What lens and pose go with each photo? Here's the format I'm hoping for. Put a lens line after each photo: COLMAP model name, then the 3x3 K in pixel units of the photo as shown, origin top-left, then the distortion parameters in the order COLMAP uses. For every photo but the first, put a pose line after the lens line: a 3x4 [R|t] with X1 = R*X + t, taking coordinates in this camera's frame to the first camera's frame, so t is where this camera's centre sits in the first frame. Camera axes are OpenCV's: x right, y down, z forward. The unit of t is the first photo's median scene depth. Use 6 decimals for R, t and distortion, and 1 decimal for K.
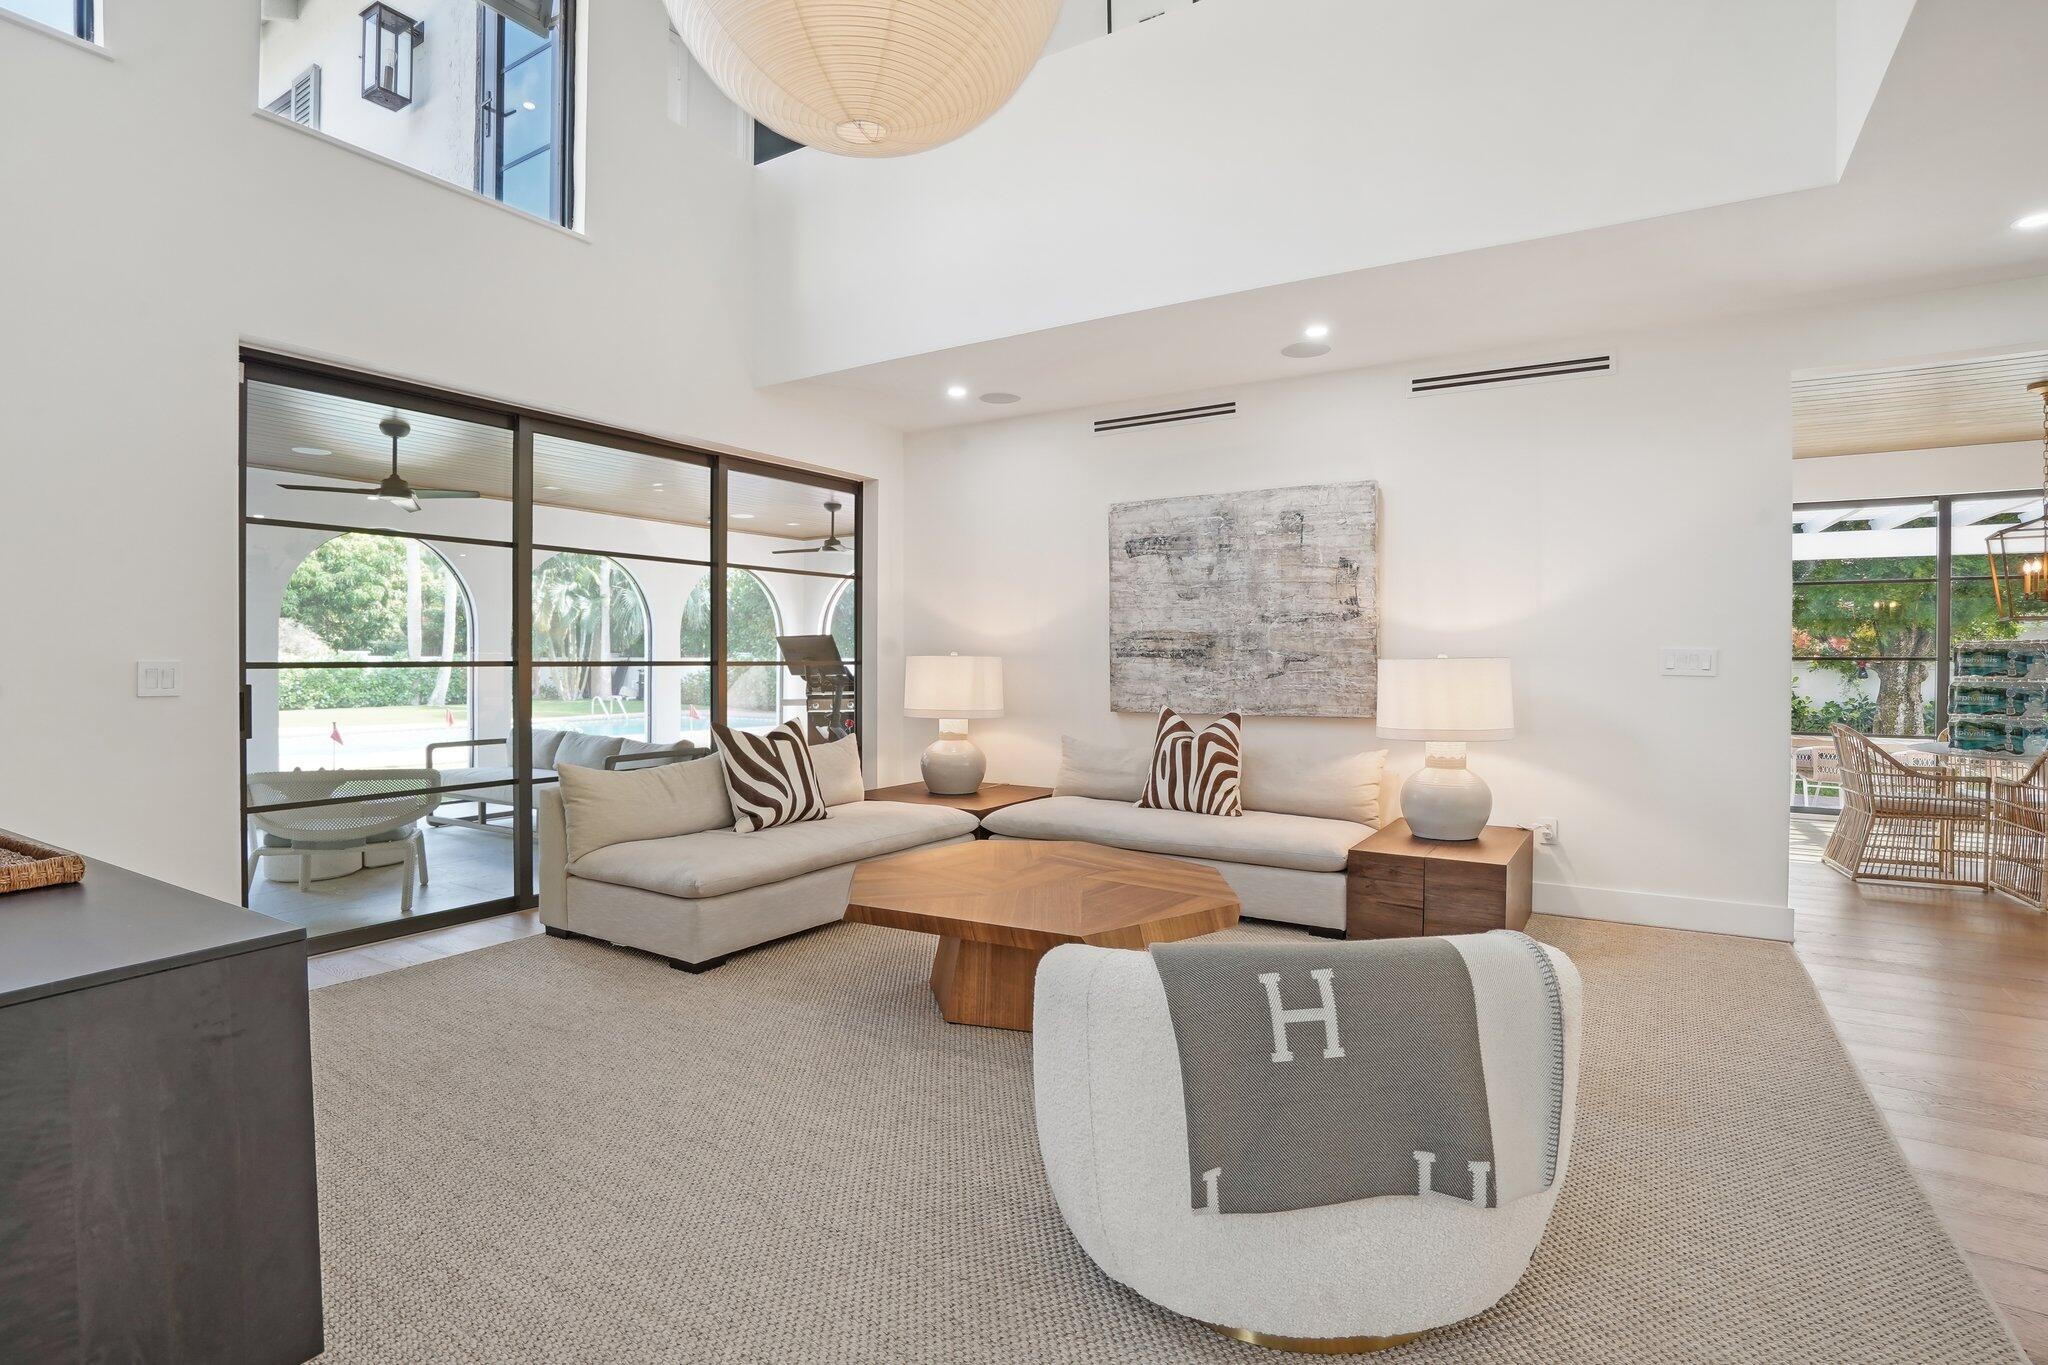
lens RADIAL K [[986.8, 0, 1043.8], [0, 986.8, 661.5], [0, 0, 1]] dist [-0.040723, 0.012496]
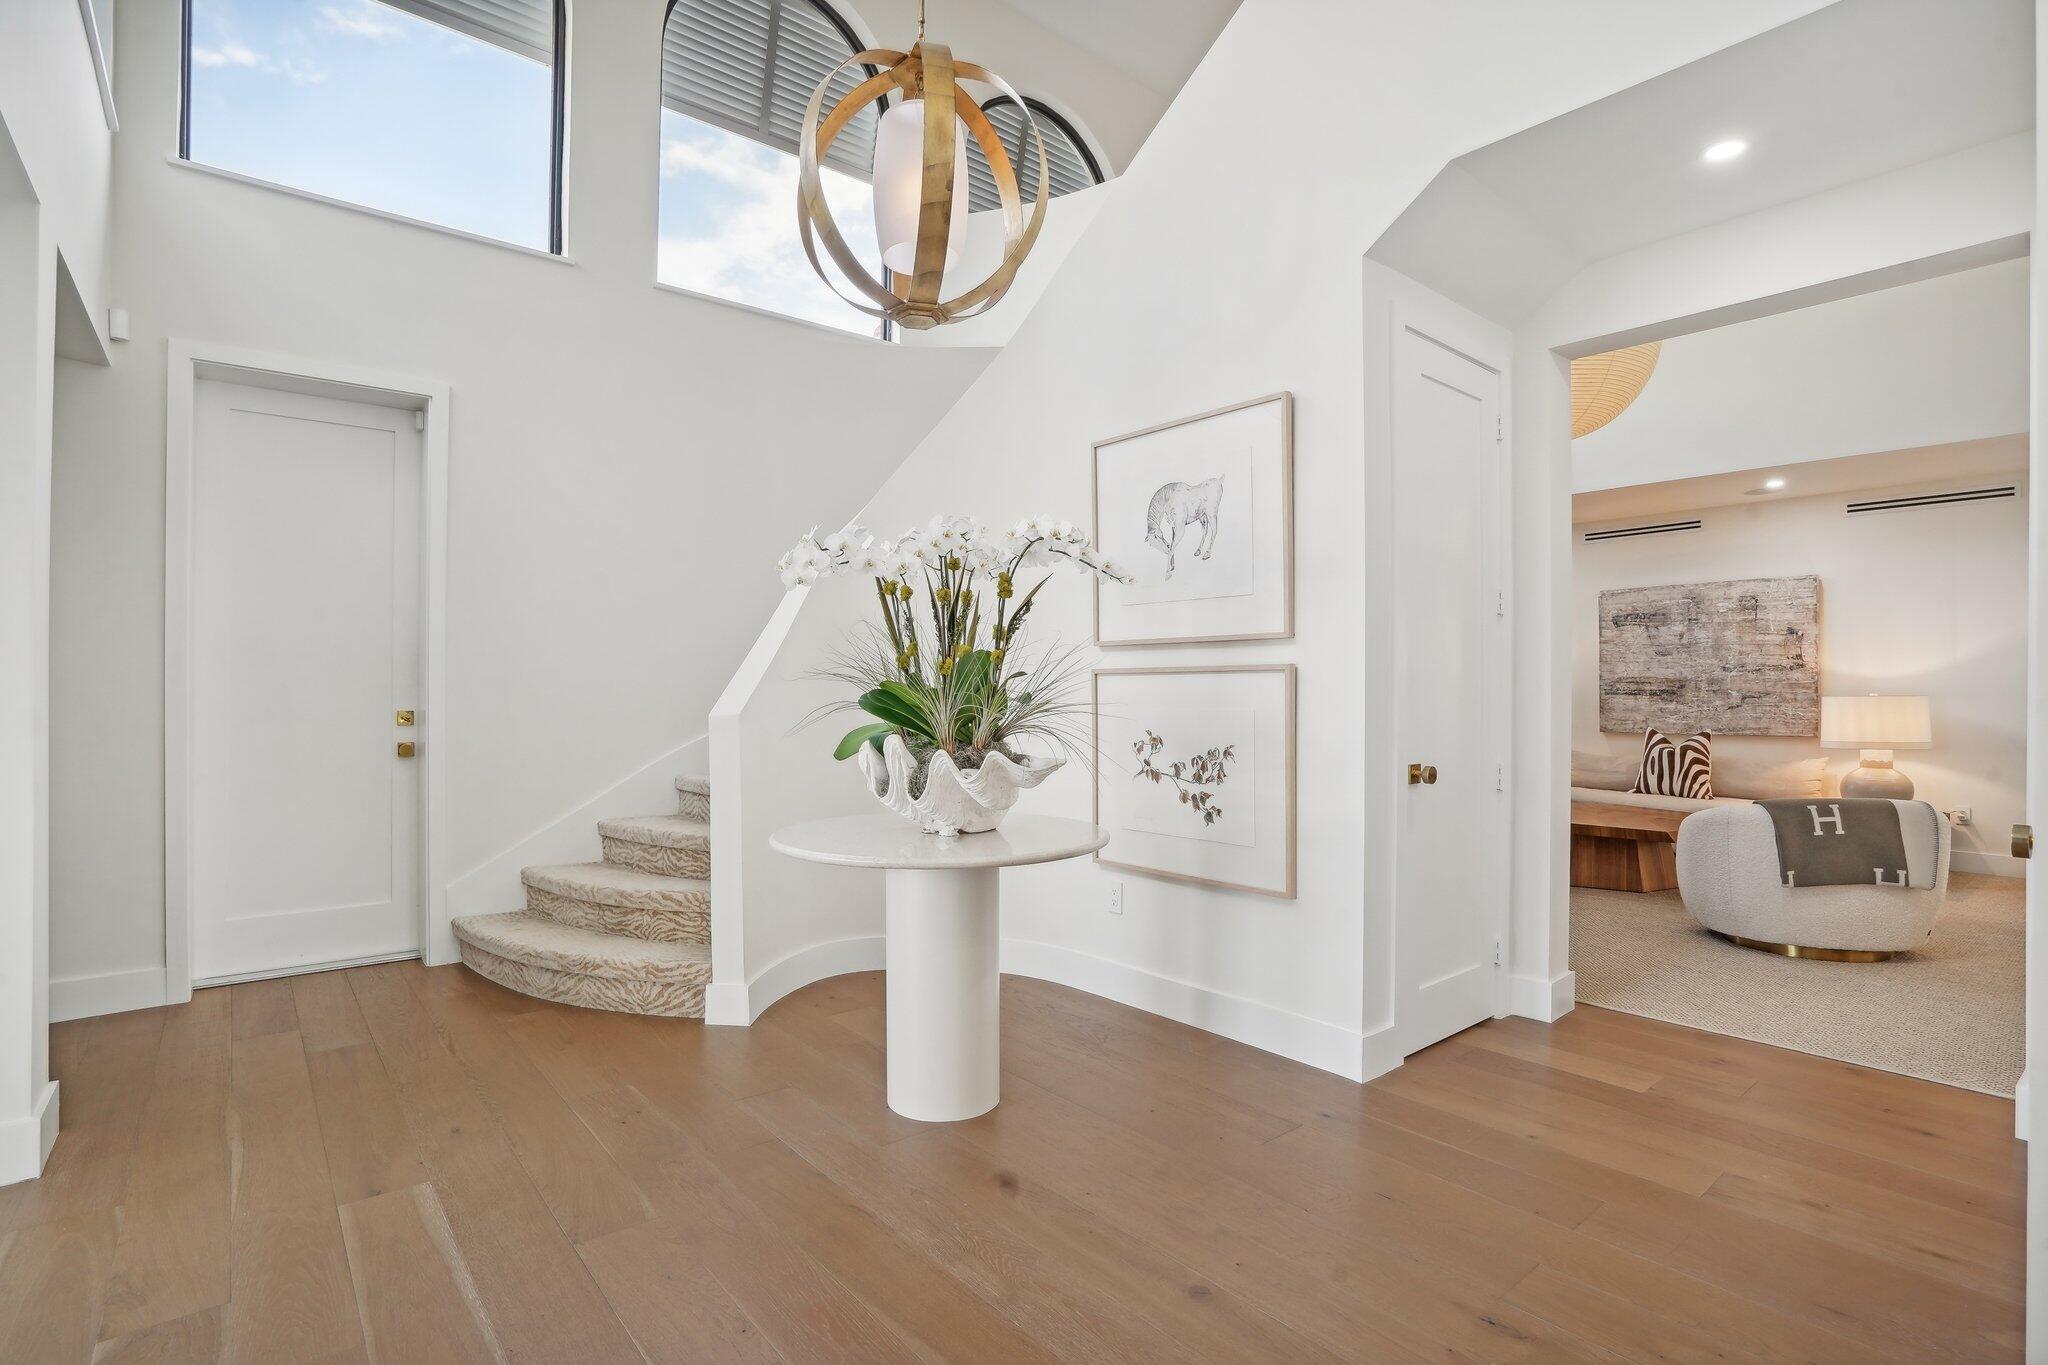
lens RADIAL K [[986.8, 0, 1006.0], [0, 986.8, 693.1], [0, 0, 1]] dist [-0.040723, 0.012496]
pose [[0.944079, 0.000443, -0.329718, -0.325979], [-0.002273, 0.999984, -0.005164, 0.002653], [0.329710, 0.005624, 0.944065, -0.747286]]
